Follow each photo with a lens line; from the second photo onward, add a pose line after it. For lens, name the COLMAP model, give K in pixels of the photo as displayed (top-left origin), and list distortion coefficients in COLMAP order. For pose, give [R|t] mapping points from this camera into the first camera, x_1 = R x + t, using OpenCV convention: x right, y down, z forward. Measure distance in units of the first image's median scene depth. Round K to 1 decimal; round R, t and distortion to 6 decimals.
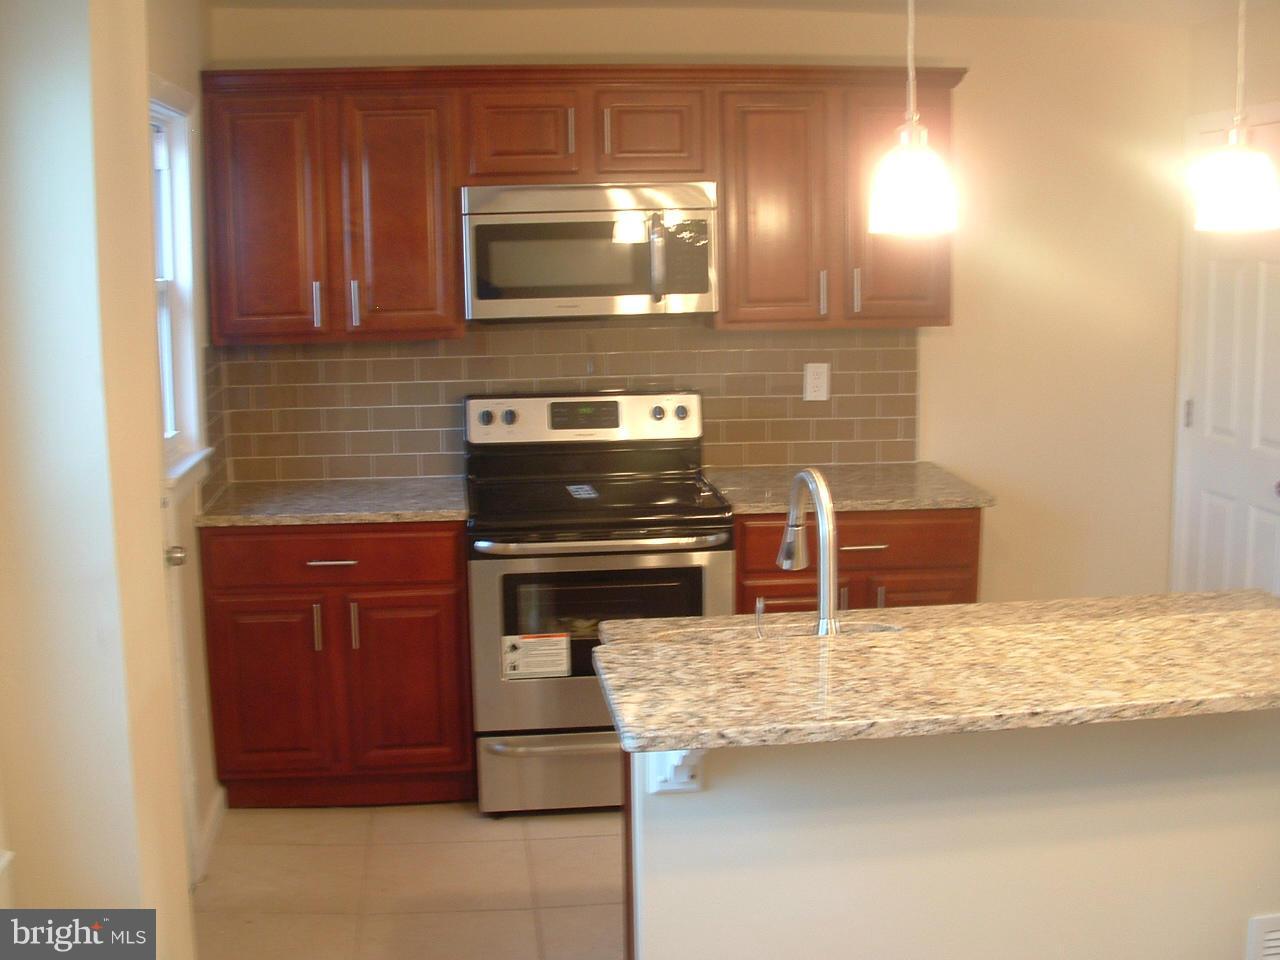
lens RADIAL K [[1514.1, 0, 665.8], [0, 1514.1, 481.6], [0, 0, 1]] dist [-0.270861, 0.339921]
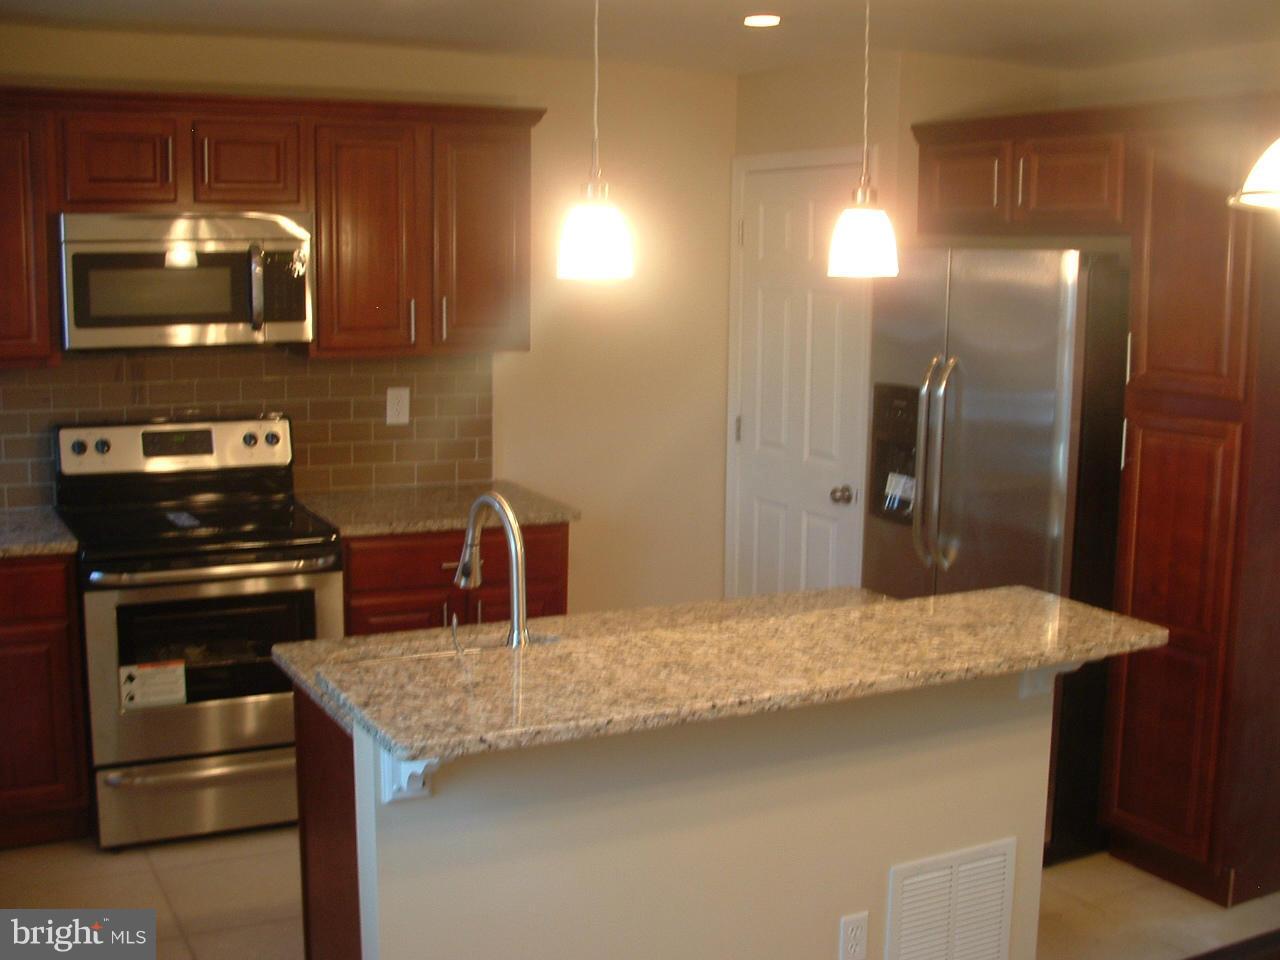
lens RADIAL K [[1514.1, 0, 665.8], [0, 1514.1, 481.6], [0, 0, 1]] dist [-0.270861, 0.339921]
pose [[0.936101, -0.026835, 0.350705, -0.106374], [0.030124, 0.999538, -0.003925, -0.005373], [-0.350438, 0.014239, 0.936478, -0.033887]]
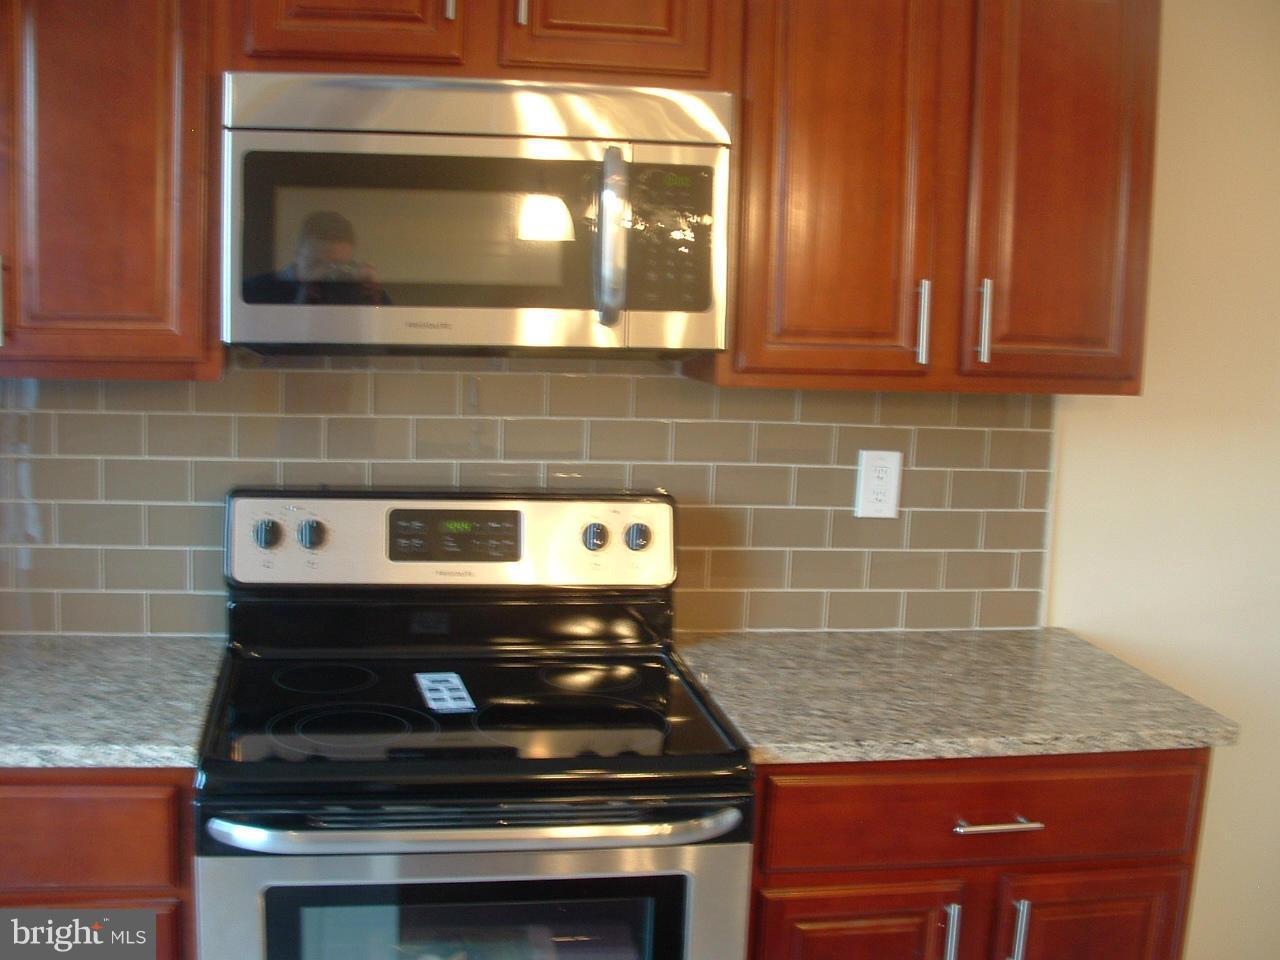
lens RADIAL K [[1514.1, 0, 665.8], [0, 1514.1, 481.6], [0, 0, 1]] dist [-0.270861, 0.339921]
pose [[0.996560, 0.039229, 0.073001, -0.022373], [-0.037111, 0.998856, -0.030149, -0.055895], [-0.074100, 0.027336, 0.996876, 0.531723]]
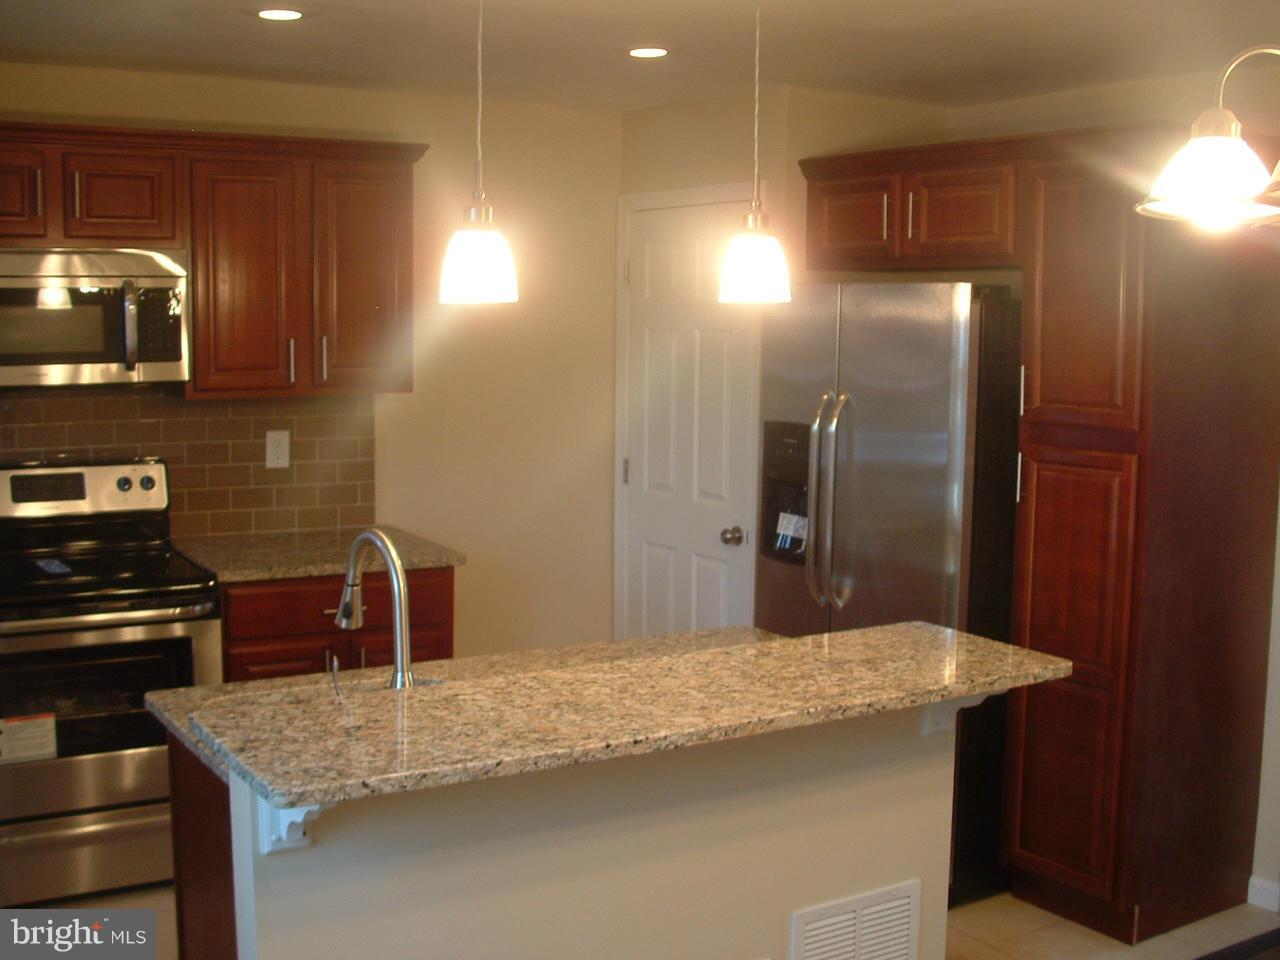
lens RADIAL K [[1514.1, 0, 665.8], [0, 1514.1, 481.6], [0, 0, 1]] dist [-0.270861, 0.339921]
pose [[0.906545, -0.023403, 0.421460, -0.099460], [0.042704, 0.998424, -0.036414, 0.003220], [-0.419944, 0.051009, 0.906115, -0.011302]]
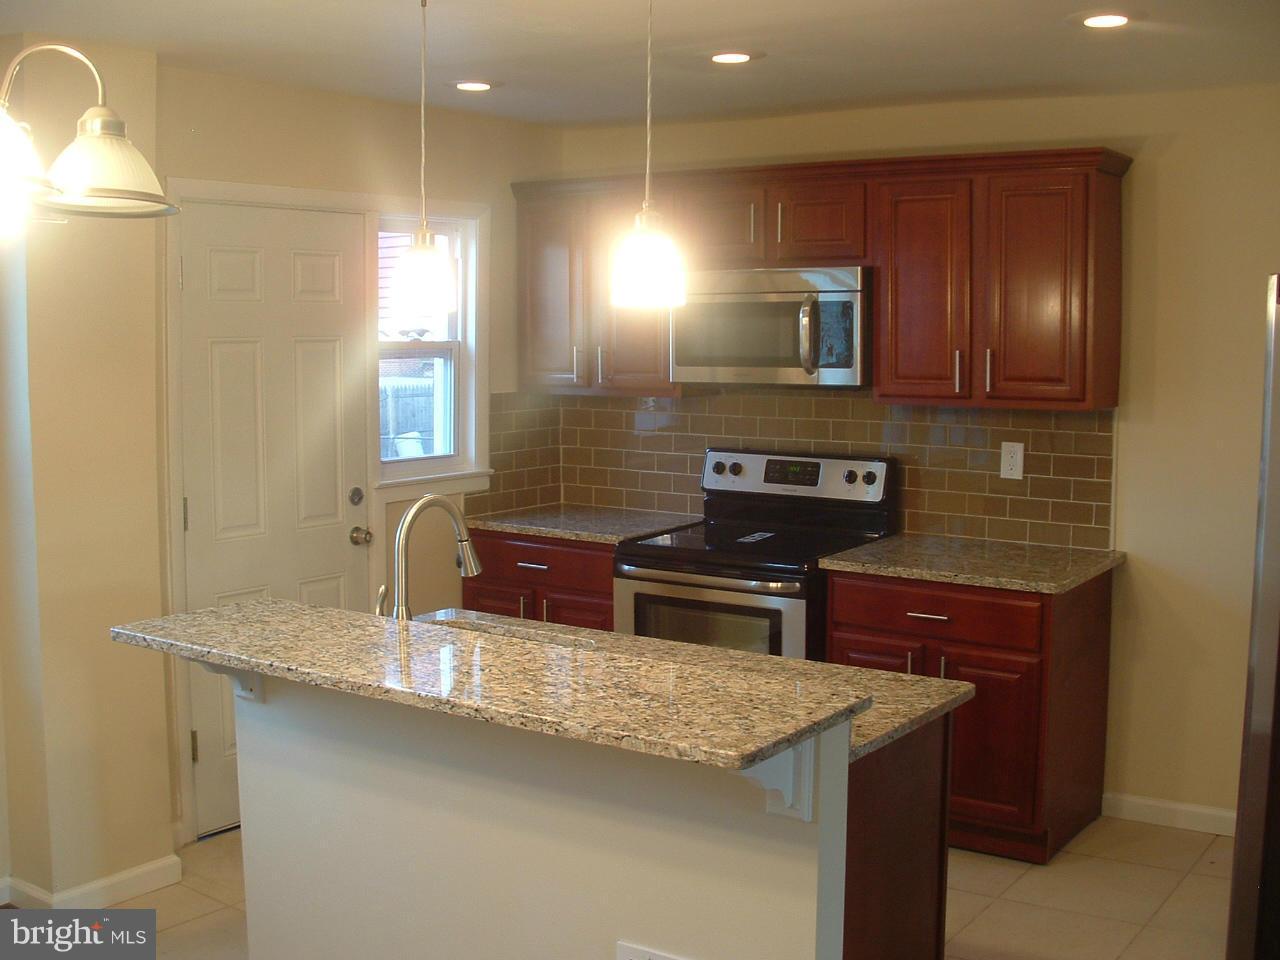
lens RADIAL K [[1514.1, 0, 665.8], [0, 1514.1, 481.6], [0, 0, 1]] dist [-0.270861, 0.339921]
pose [[0.742263, 0.081820, -0.665095, 0.708475], [-0.114690, 0.993384, -0.005790, -0.022597], [0.660221, 0.080578, 0.746736, 0.105015]]
